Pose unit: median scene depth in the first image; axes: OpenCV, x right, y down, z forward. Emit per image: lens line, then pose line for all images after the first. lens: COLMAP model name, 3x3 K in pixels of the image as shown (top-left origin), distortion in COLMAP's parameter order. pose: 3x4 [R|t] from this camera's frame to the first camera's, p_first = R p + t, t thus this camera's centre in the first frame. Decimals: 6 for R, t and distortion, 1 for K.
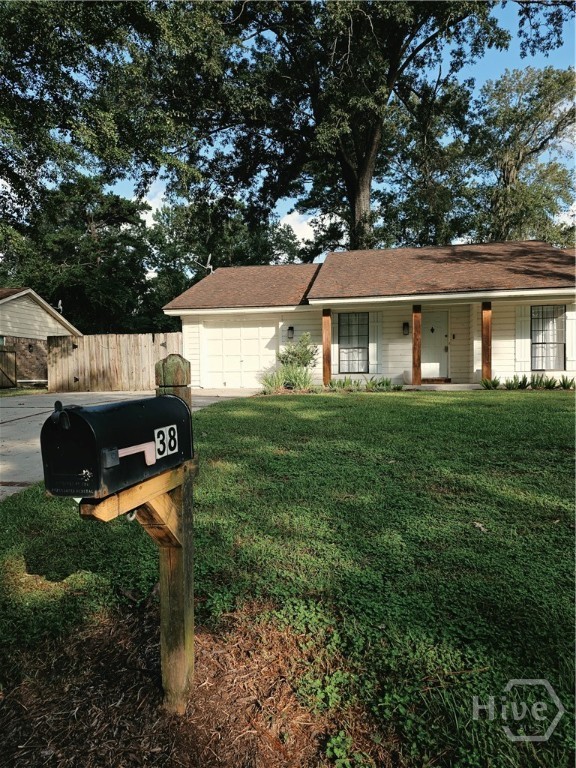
lens RADIAL K [[508.8, 0, 290.8], [0, 508.8, 392.2], [0, 0, 1]] dist [0.078499, -0.066531]
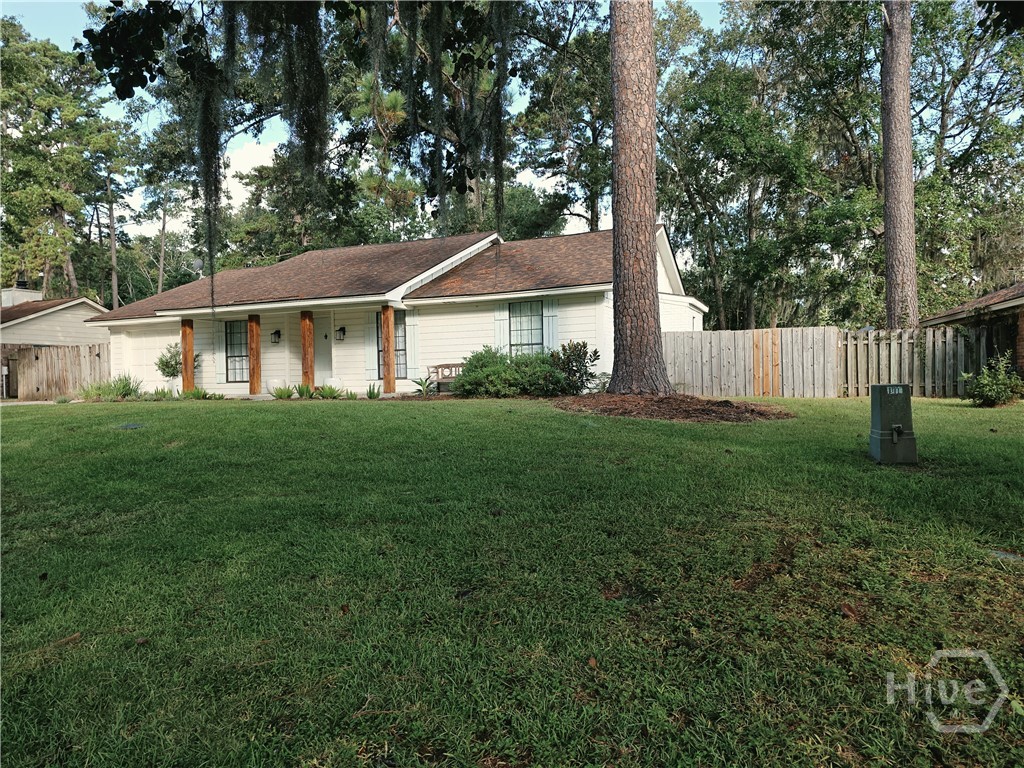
lens RADIAL K [[678.4, 0, 510.8], [0, 678.4, 398.6], [0, 0, 1]] dist [0.078499, -0.066531]
pose [[0.972587, -0.001053, -0.232537, 0.447088], [0.000822, 0.999999, -0.001090, -0.001699], [0.232537, 0.000869, 0.972587, -0.079553]]
